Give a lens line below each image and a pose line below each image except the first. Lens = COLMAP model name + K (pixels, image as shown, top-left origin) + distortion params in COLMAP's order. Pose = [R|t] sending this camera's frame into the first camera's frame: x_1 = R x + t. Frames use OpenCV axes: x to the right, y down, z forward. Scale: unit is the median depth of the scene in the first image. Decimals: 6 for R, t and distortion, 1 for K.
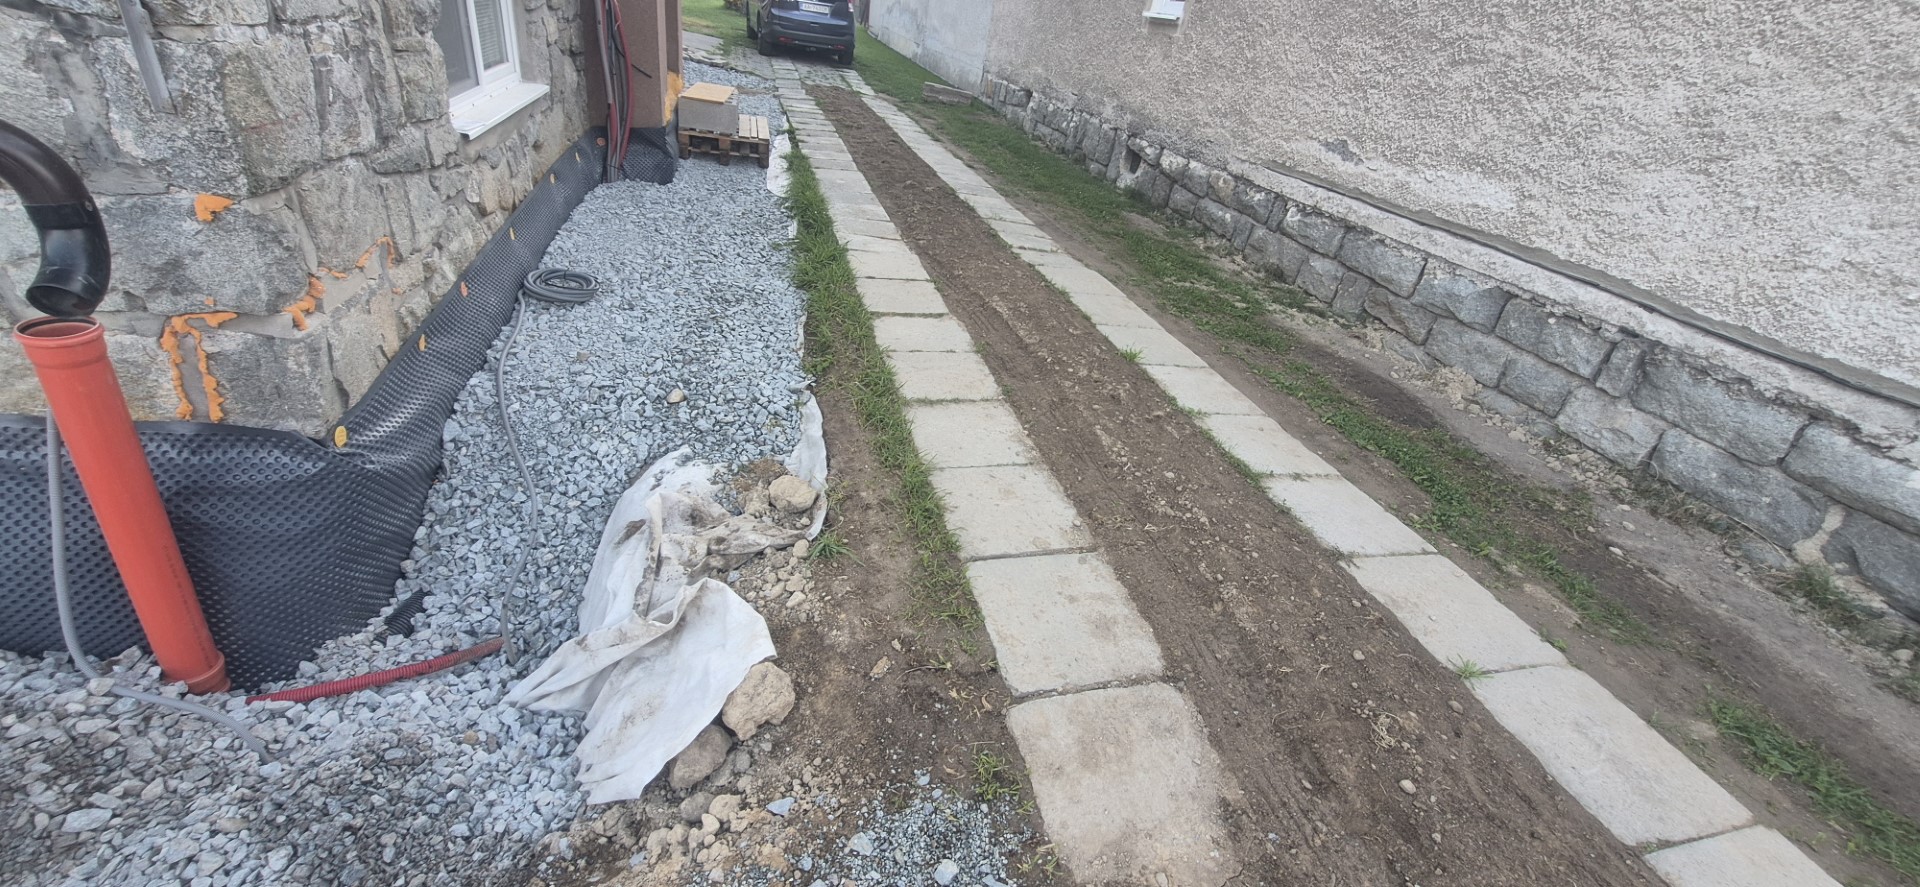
lens RADIAL K [[760.1, 0, 960.8], [0, 760.1, 424.6], [0, 0, 1]] dist [0.004401, -0.001205]
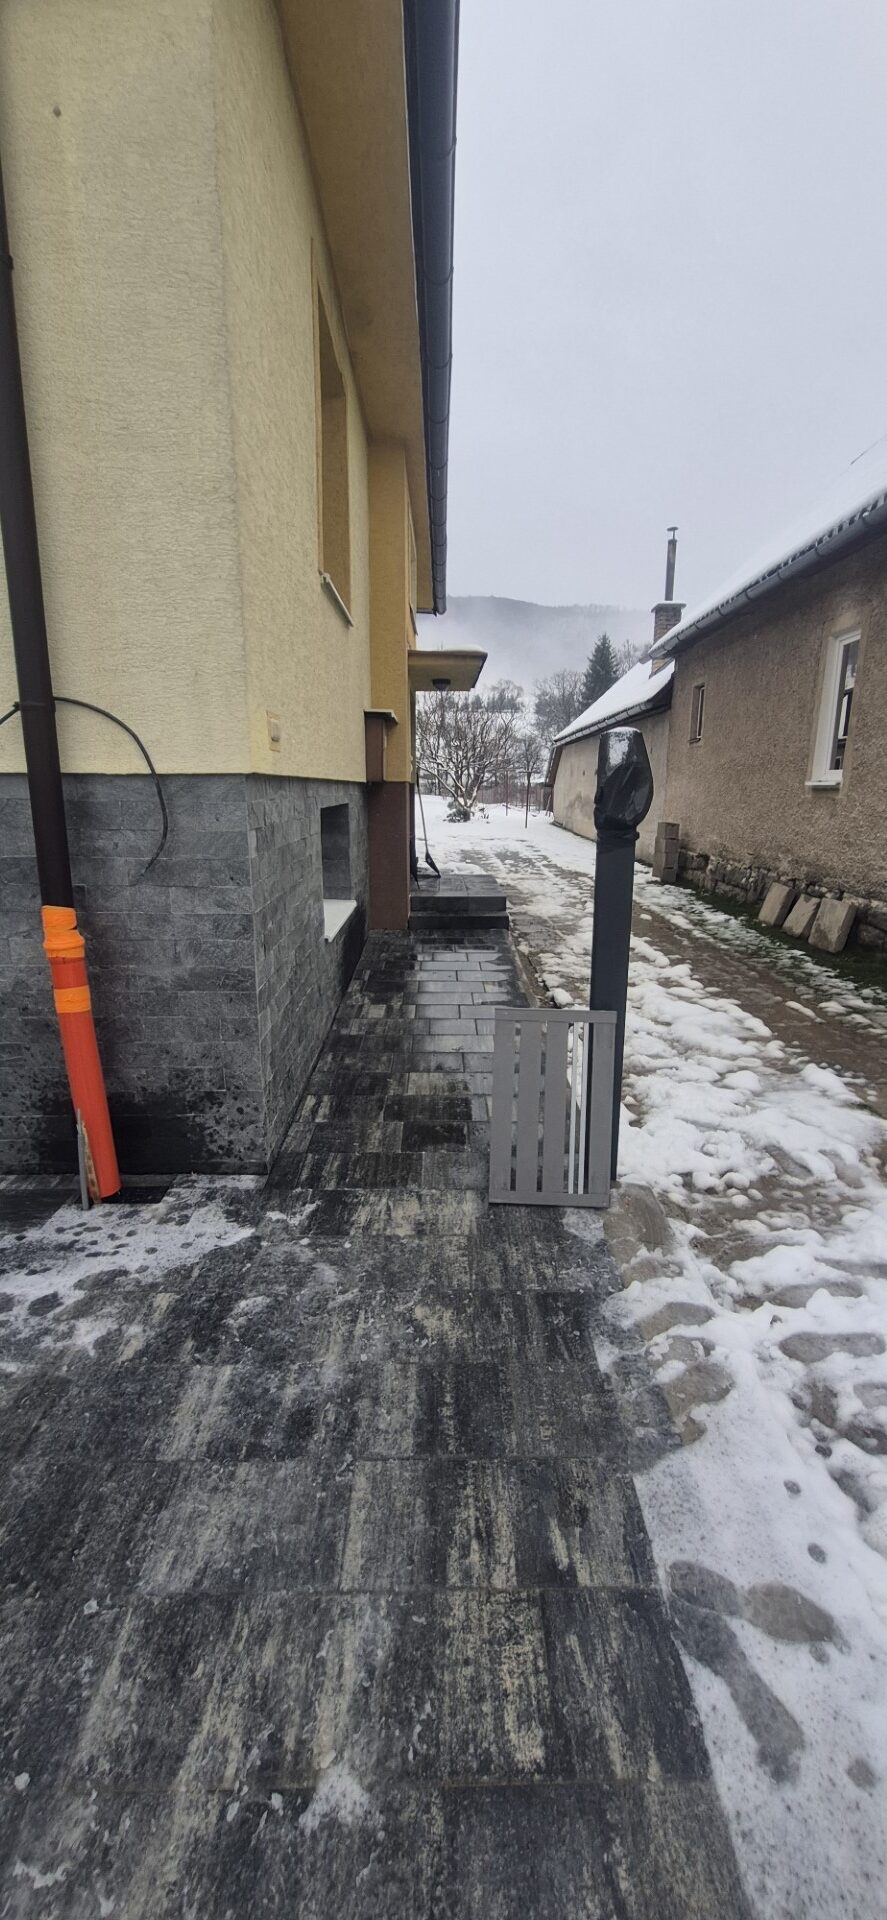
lens RADIAL K [[760.1, 0, 463.6], [0, 760.1, 965.5], [0, 0, 1]] dist [0.004401, -0.001205]
pose [[0.968223, -0.086133, -0.234786, -0.021029], [0.016430, 0.958698, -0.283951, 0.074216], [0.249547, 0.271071, 0.929649, -0.241887]]
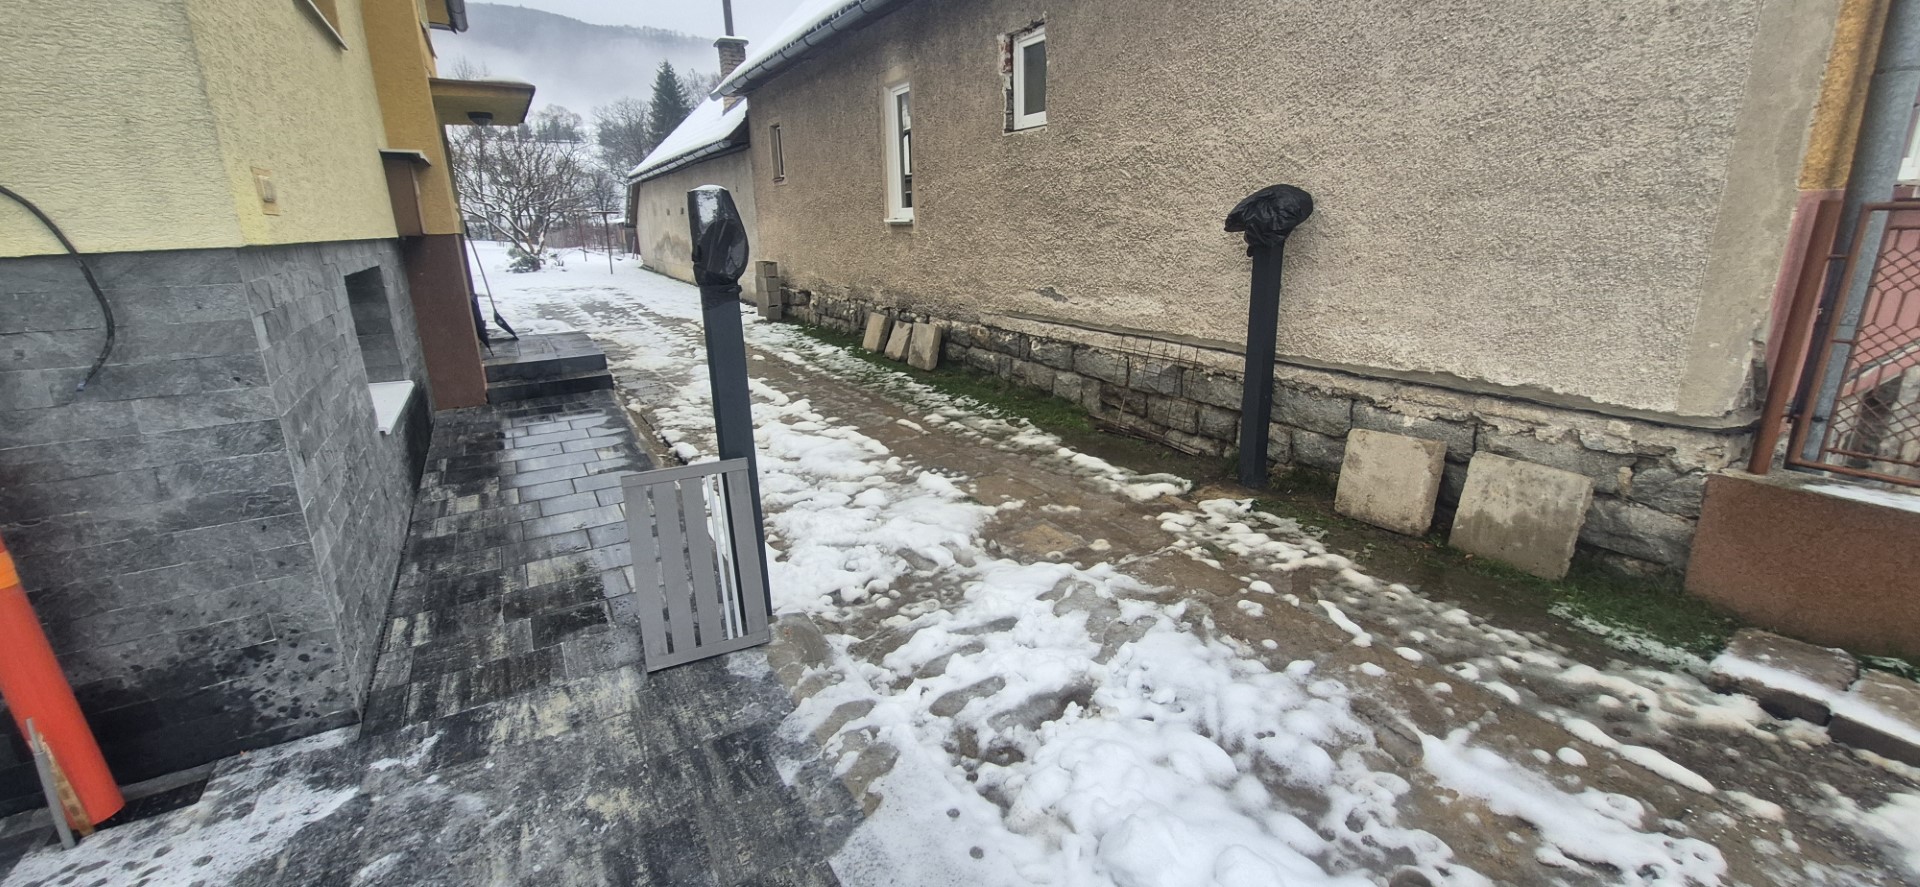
lens RADIAL K [[760.1, 0, 965.8], [0, 760.1, 420.8], [0, 0, 1]] dist [0.004401, -0.001205]
pose [[0.941426, -0.237554, 0.239343, -0.021663], [0.284283, 0.940843, -0.184384, 0.081413], [-0.181383, 0.241625, 0.953267, -0.300919]]
